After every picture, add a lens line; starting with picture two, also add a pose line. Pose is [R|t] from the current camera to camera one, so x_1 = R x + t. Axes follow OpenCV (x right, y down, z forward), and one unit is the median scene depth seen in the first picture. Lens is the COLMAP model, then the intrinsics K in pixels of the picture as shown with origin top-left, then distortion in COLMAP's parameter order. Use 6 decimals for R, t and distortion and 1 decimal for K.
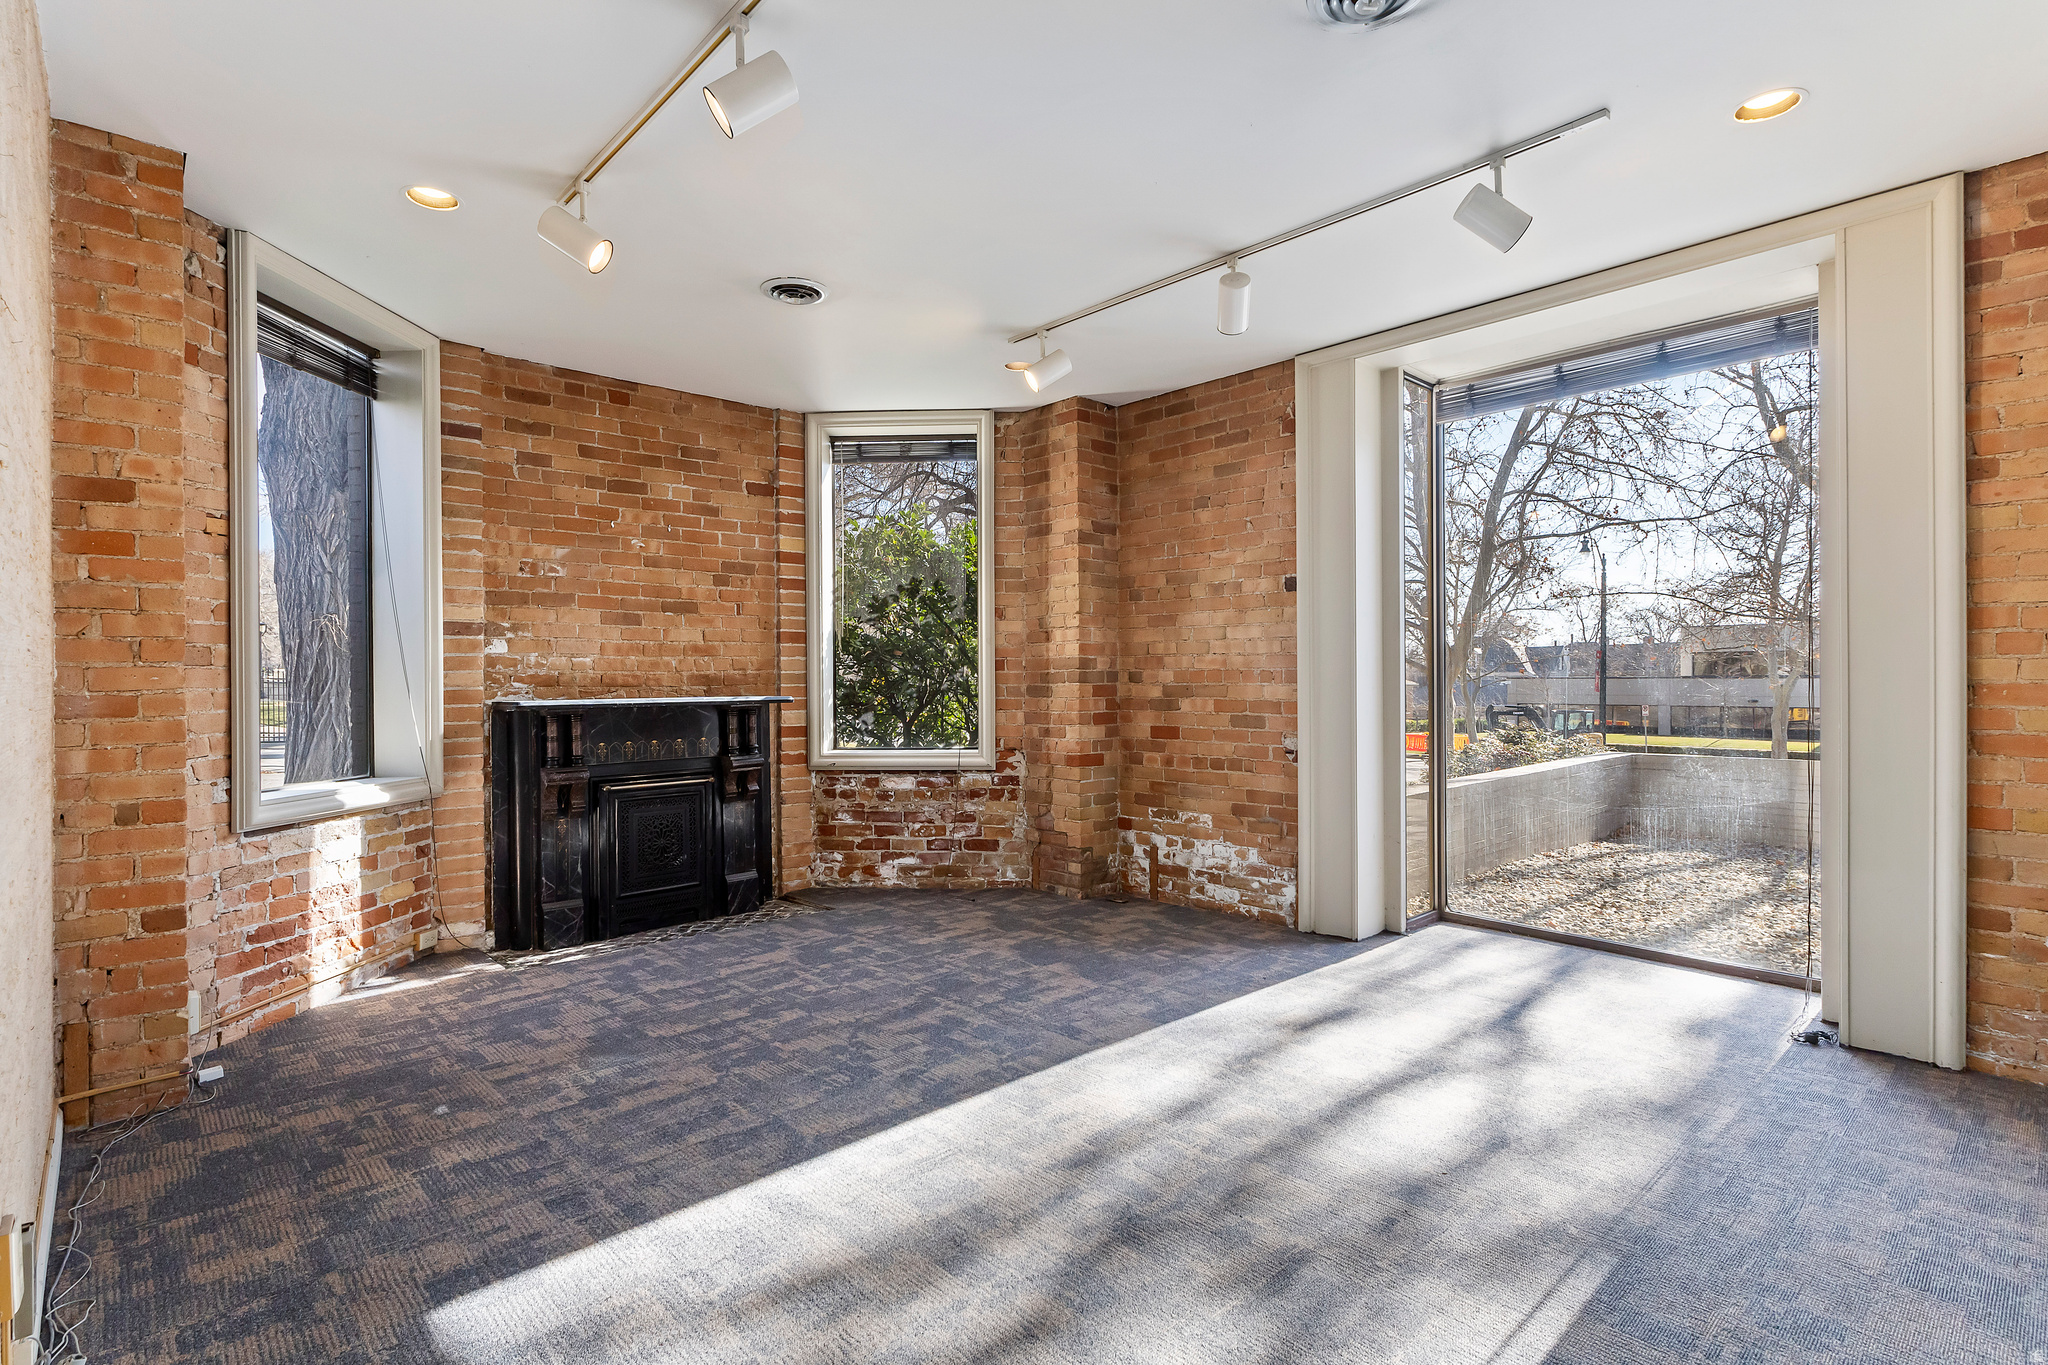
lens RADIAL K [[992.2, 0, 1018.8], [0, 992.2, 678.6], [0, 0, 1]] dist [0.025964, 0.000196]
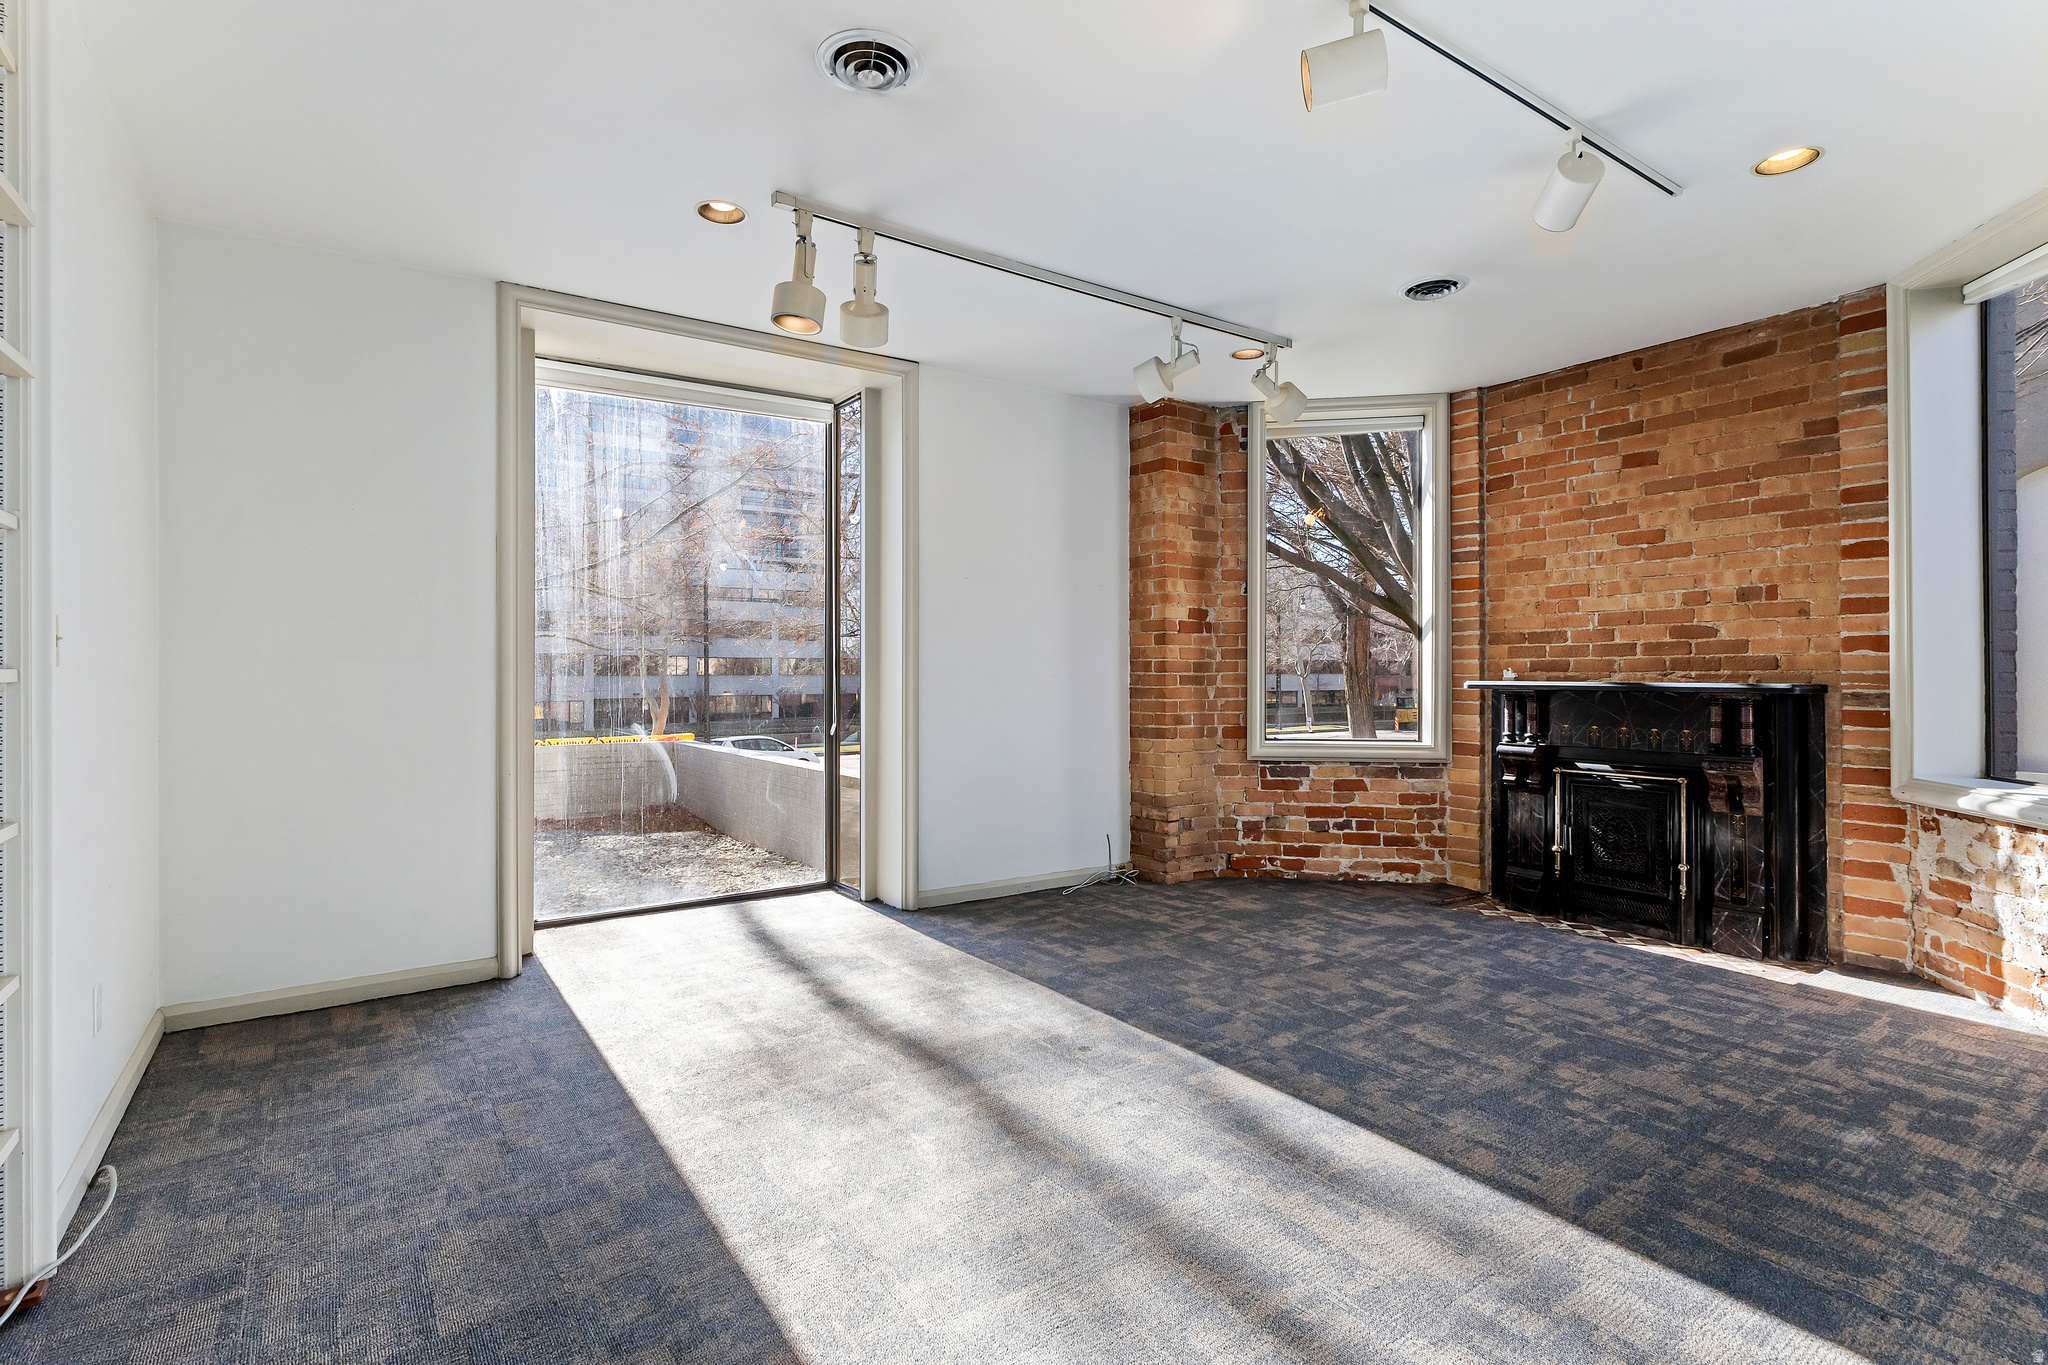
lens RADIAL K [[992.2, 0, 1028.5], [0, 992.2, 677.0], [0, 0, 1]] dist [0.025964, 0.000196]
pose [[-0.137876, 0.003934, -0.990442, 0.607254], [0.002872, 0.999989, 0.003572, 0.016585], [0.990445, -0.002352, -0.137886, 0.630978]]
